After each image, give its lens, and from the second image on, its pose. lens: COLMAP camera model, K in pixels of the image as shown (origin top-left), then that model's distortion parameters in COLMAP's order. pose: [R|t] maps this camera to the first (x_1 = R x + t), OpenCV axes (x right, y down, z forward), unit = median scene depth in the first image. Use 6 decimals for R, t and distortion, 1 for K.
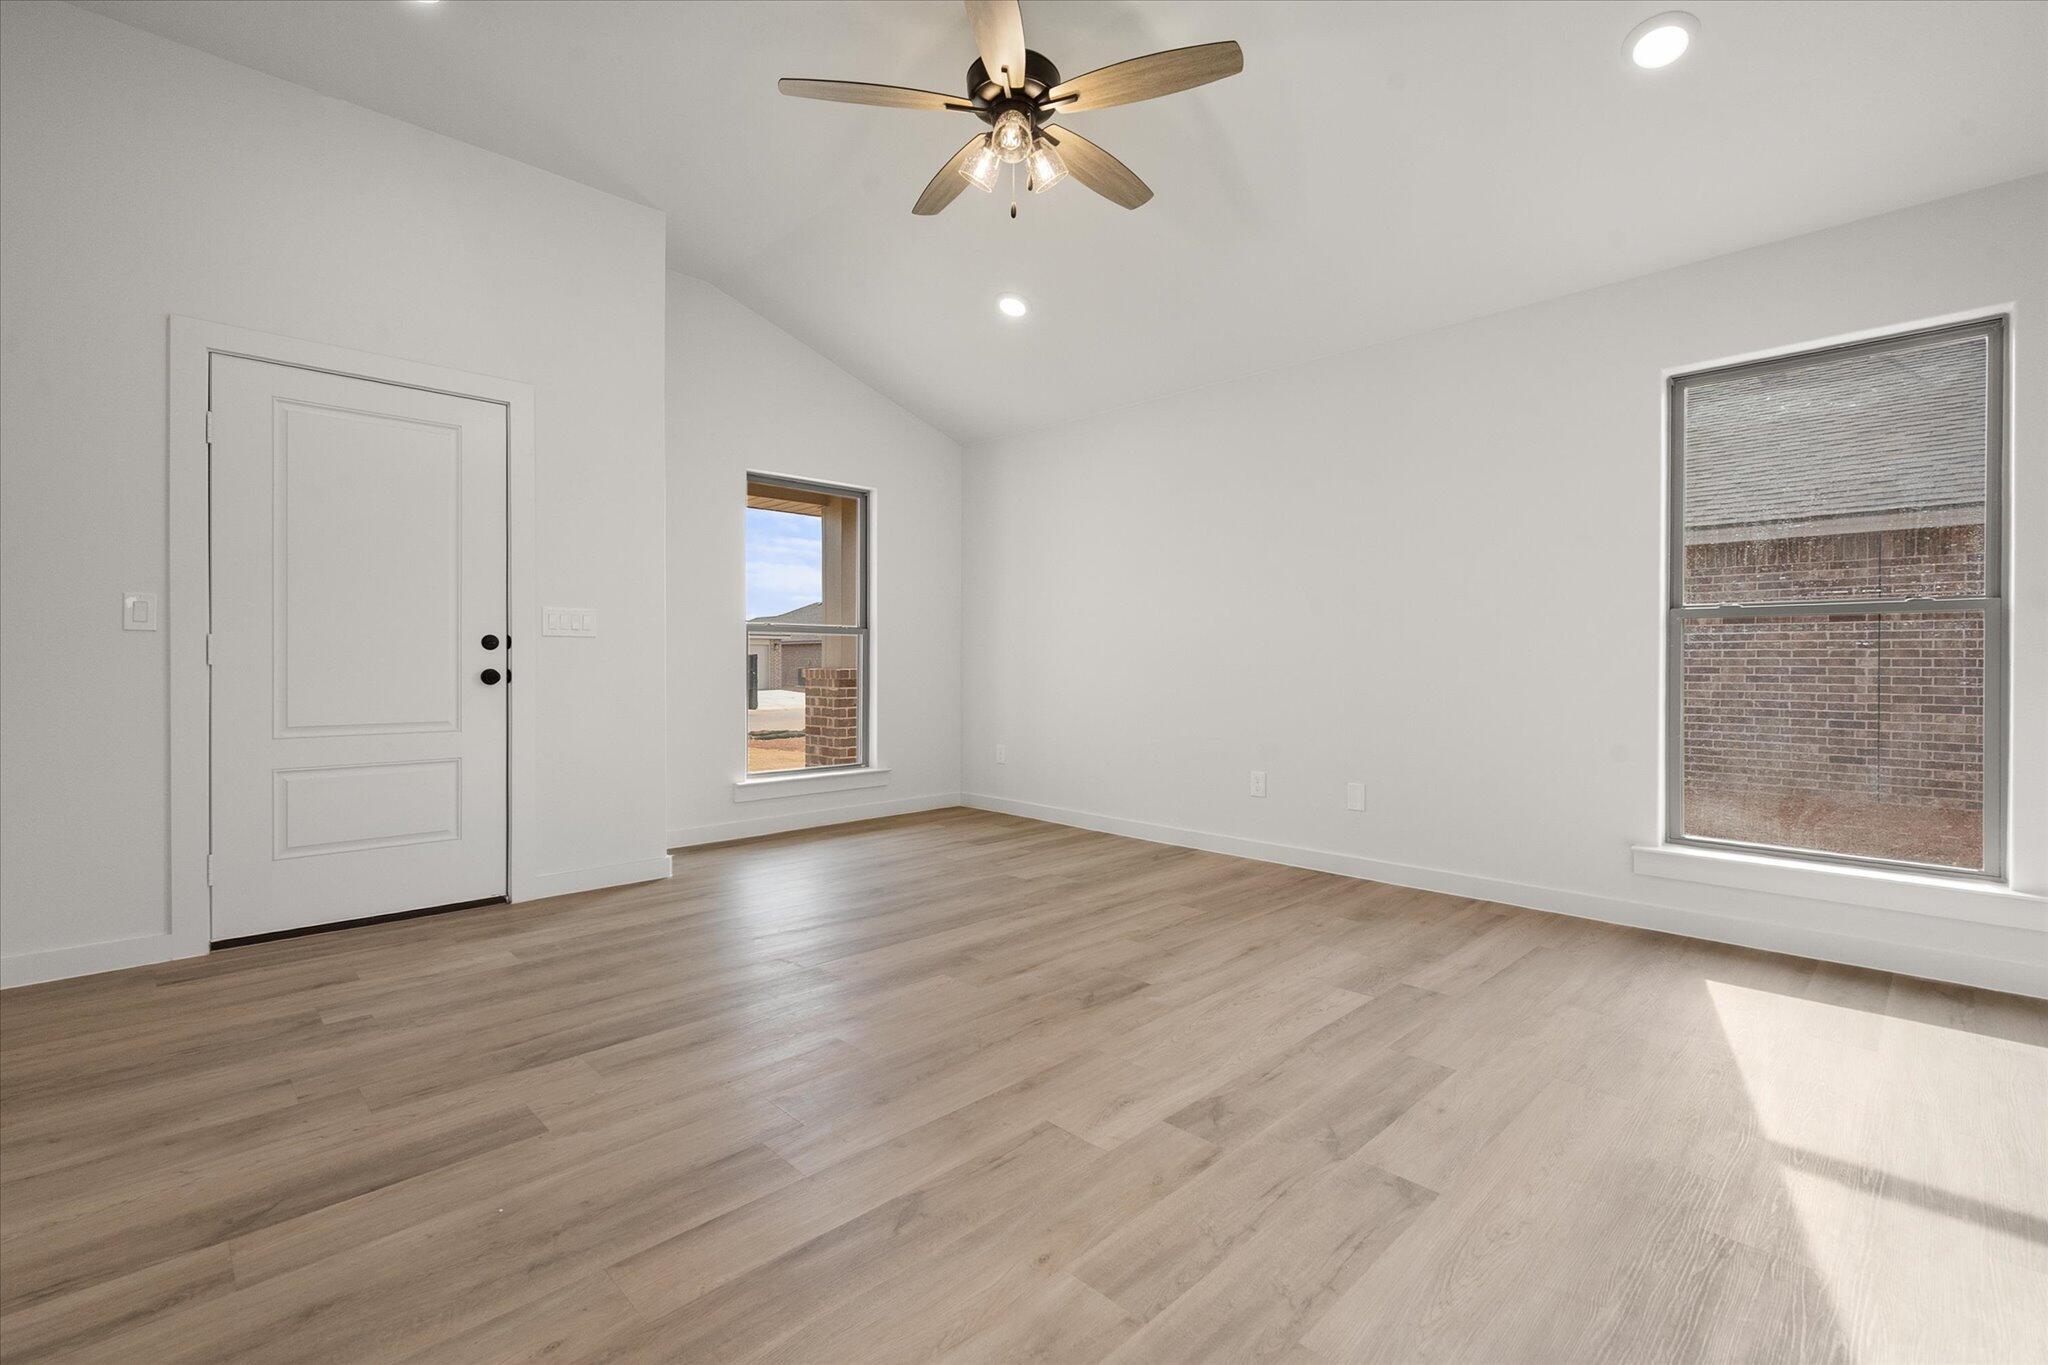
lens RADIAL K [[910.4, 0, 1035.3], [0, 910.4, 667.9], [0, 0, 1]] dist [0.002109, -0.000356]
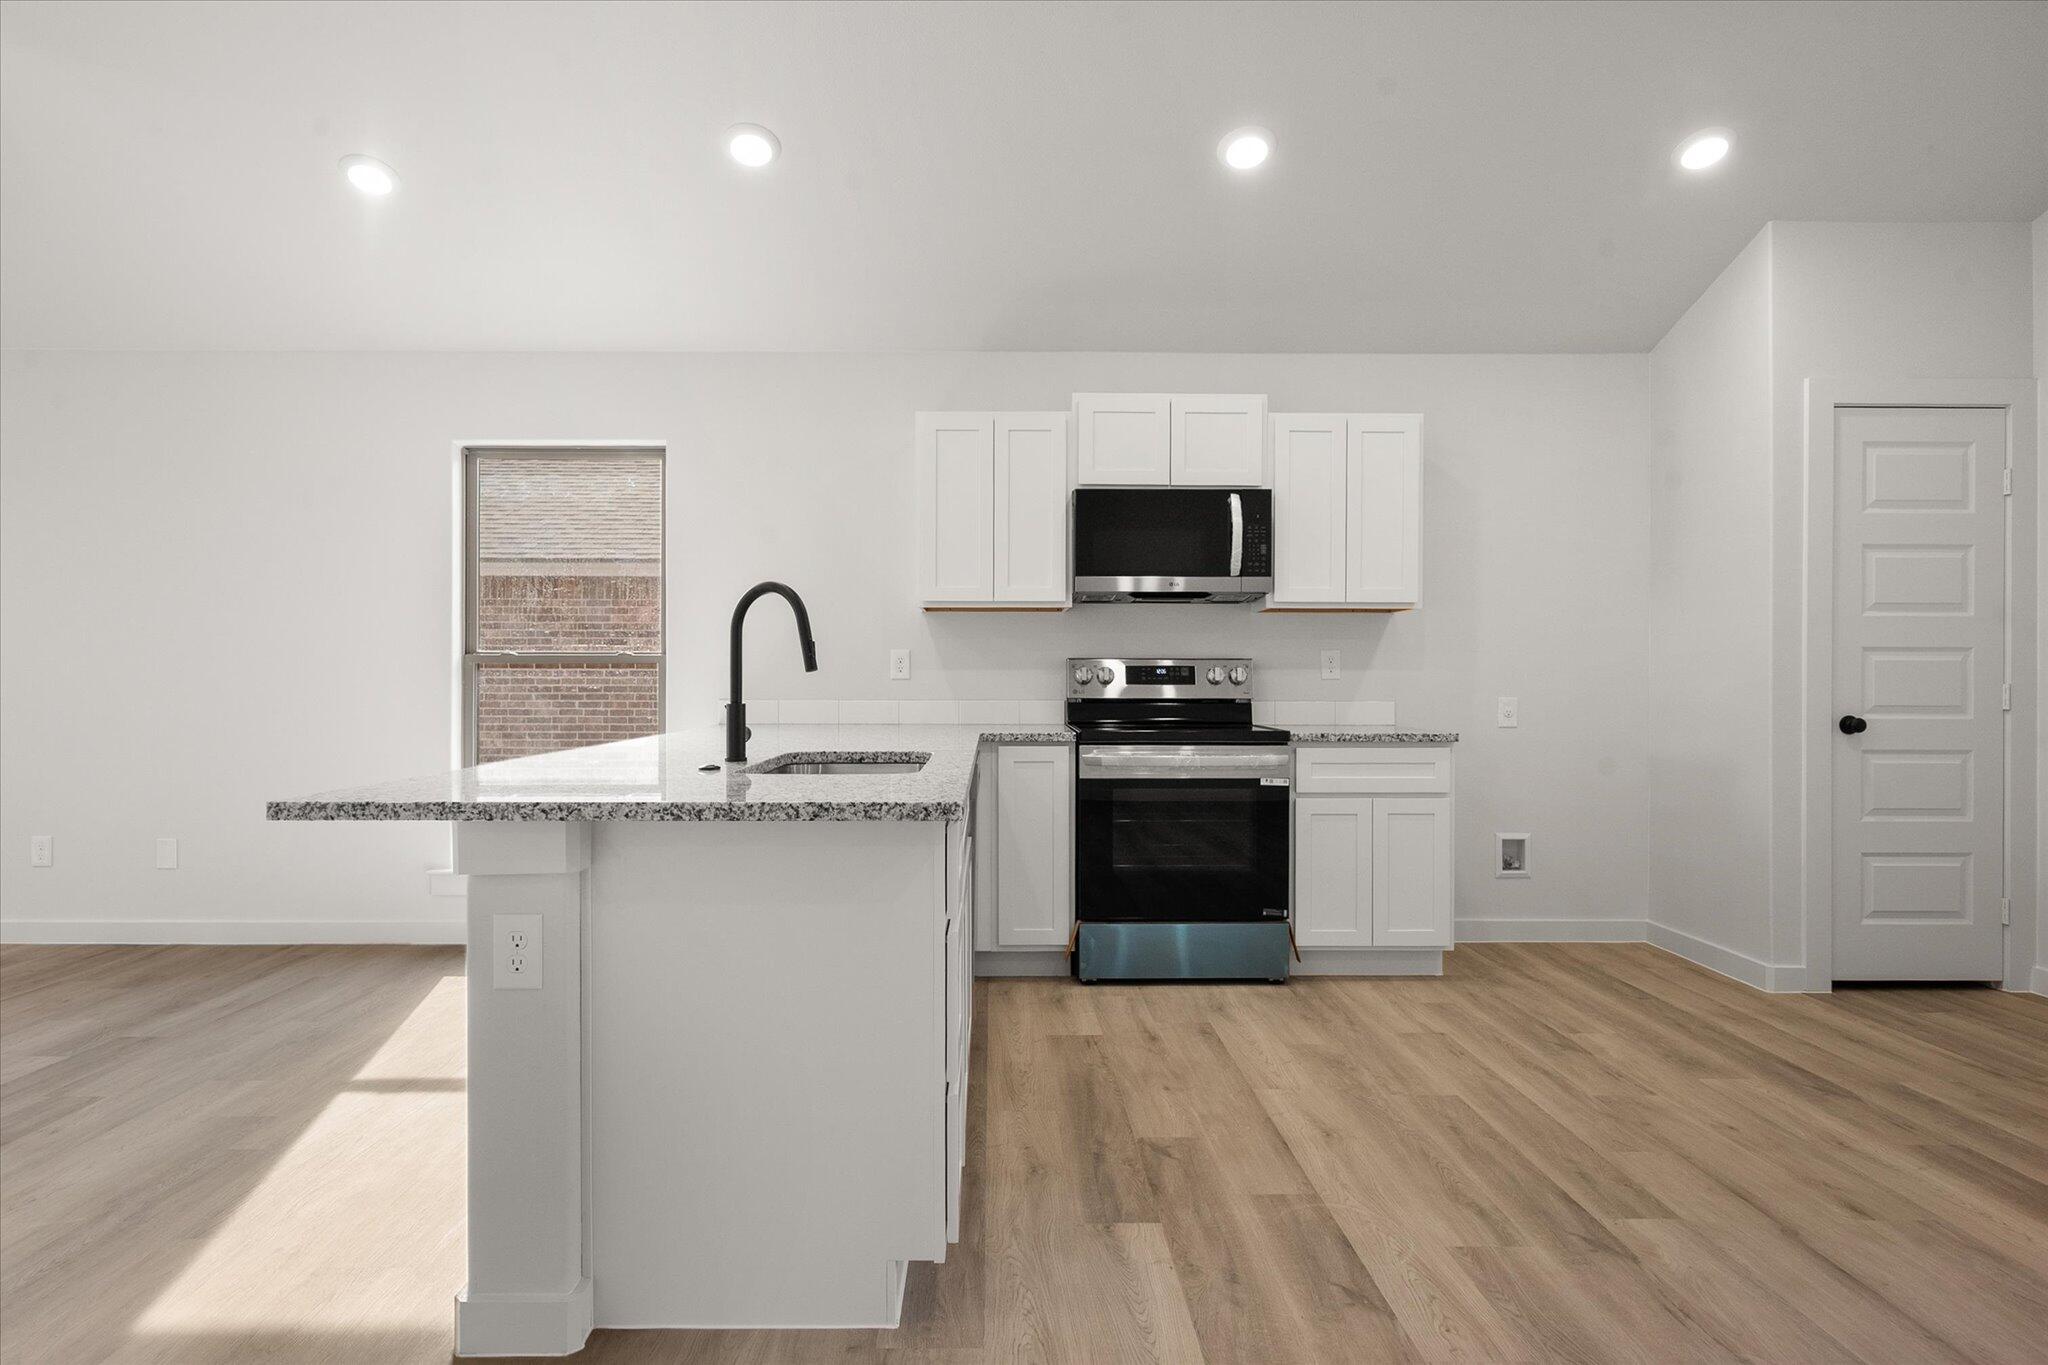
lens RADIAL K [[1133.2, 0, 1024.0], [0, 1133.2, 682.5], [0, 0, 1]] dist [-0.003570, -0.001019]
pose [[0.689892, -0.003298, 0.723905, 0.217993], [0.004614, 0.999989, 0.000158, -0.037279], [-0.723898, 0.003231, 0.689900, -0.621431]]
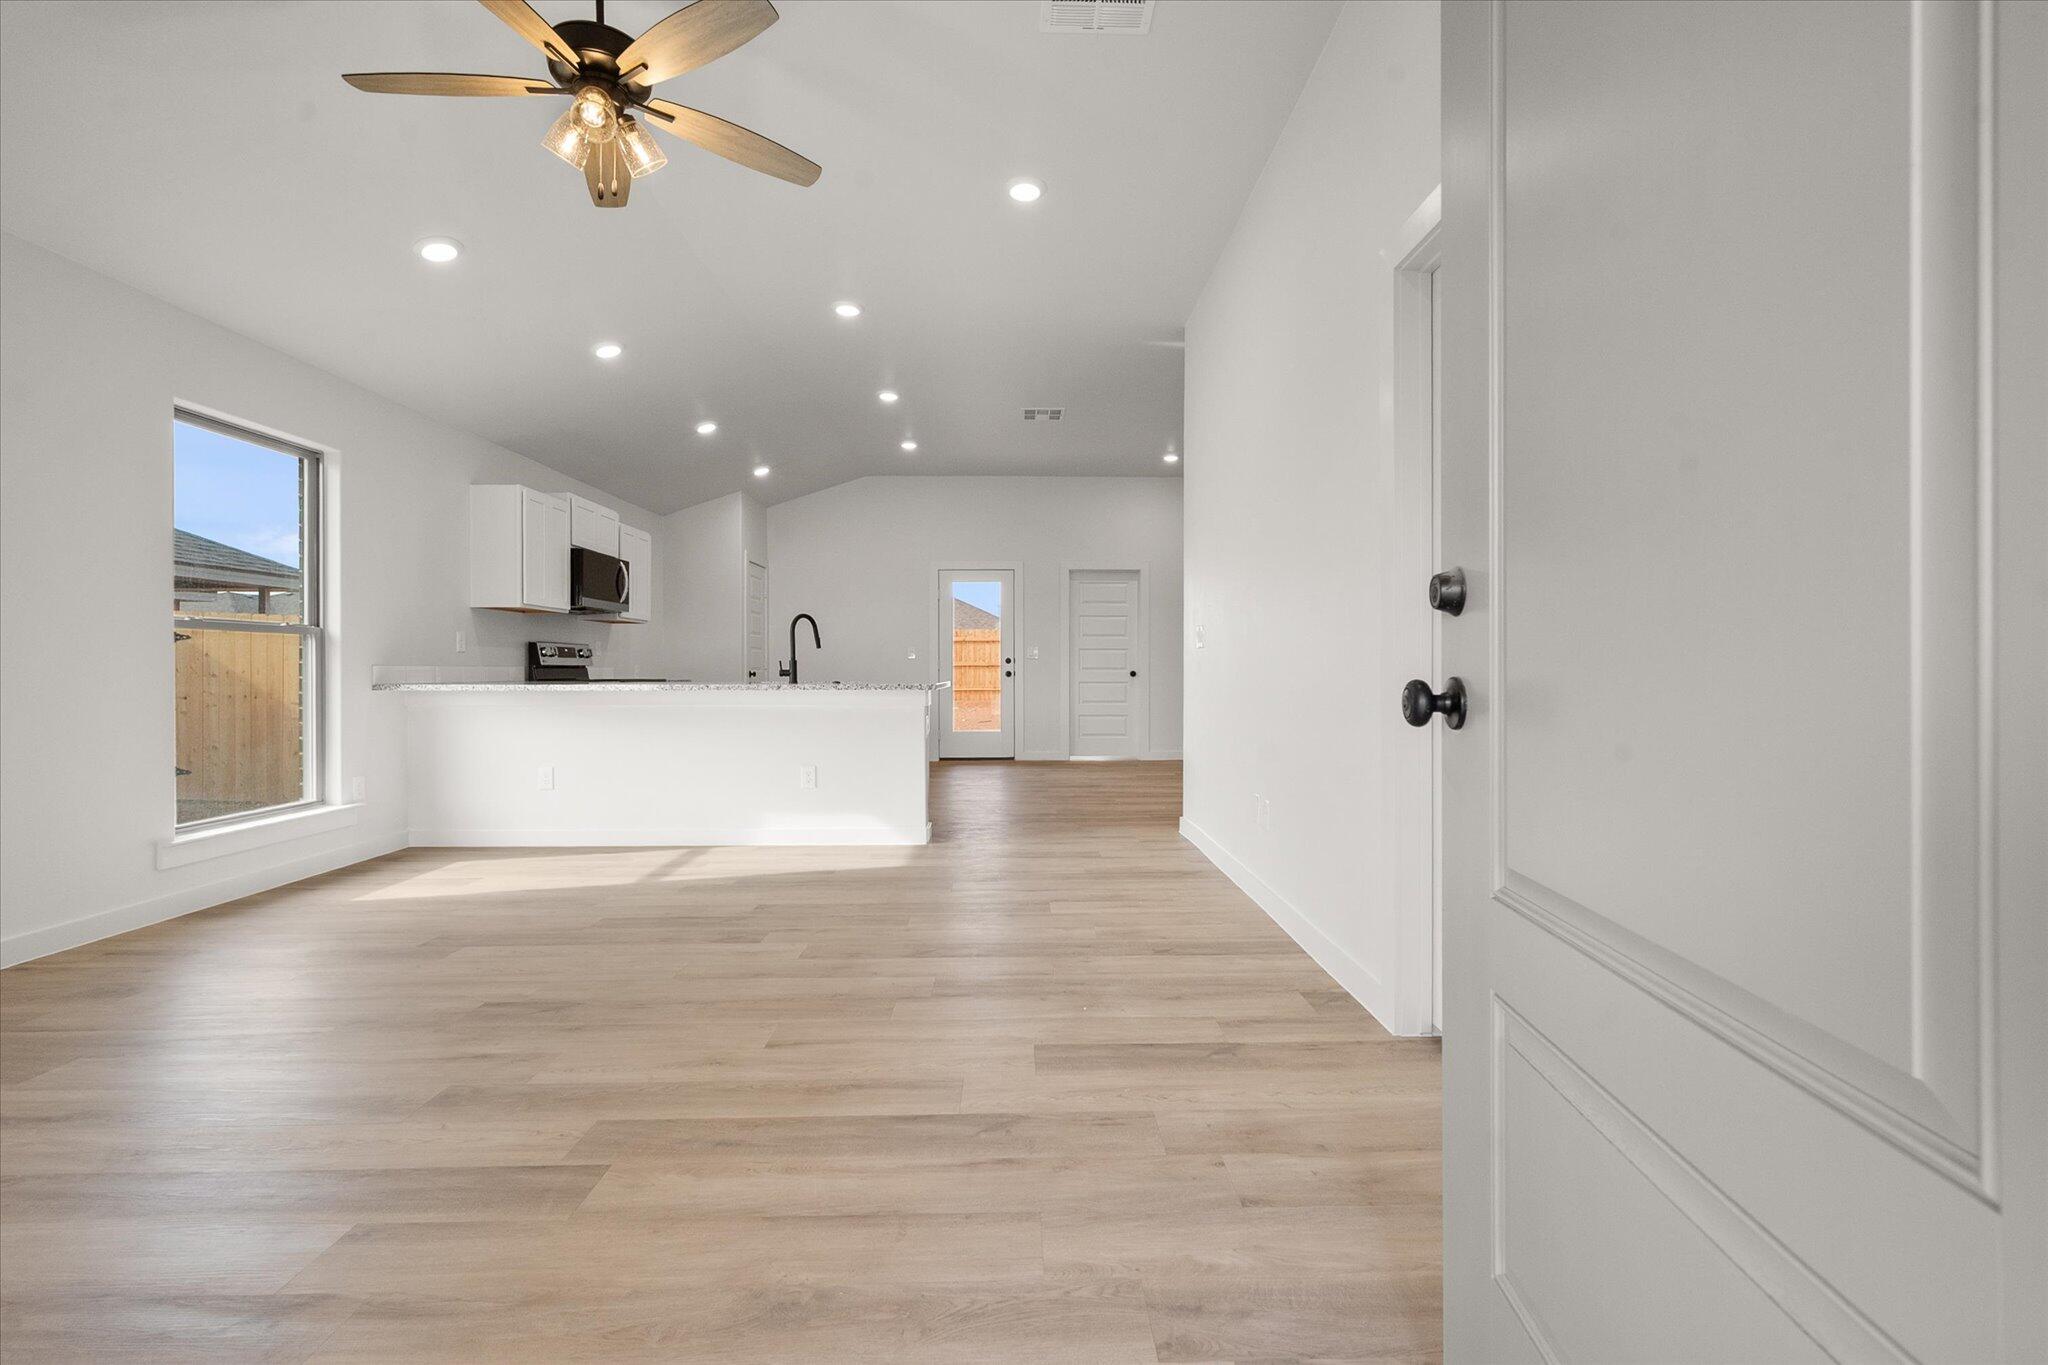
lens RADIAL K [[884.4, 0, 1024.6], [0, 884.4, 670.0], [0, 0, 1]] dist [-0.001650, -0.000373]
pose [[-0.720766, 0.001905, 0.693175, -1.032545], [0.008038, 0.999952, 0.005611, -0.001981], [-0.693131, 0.009616, -0.720747, 1.424409]]
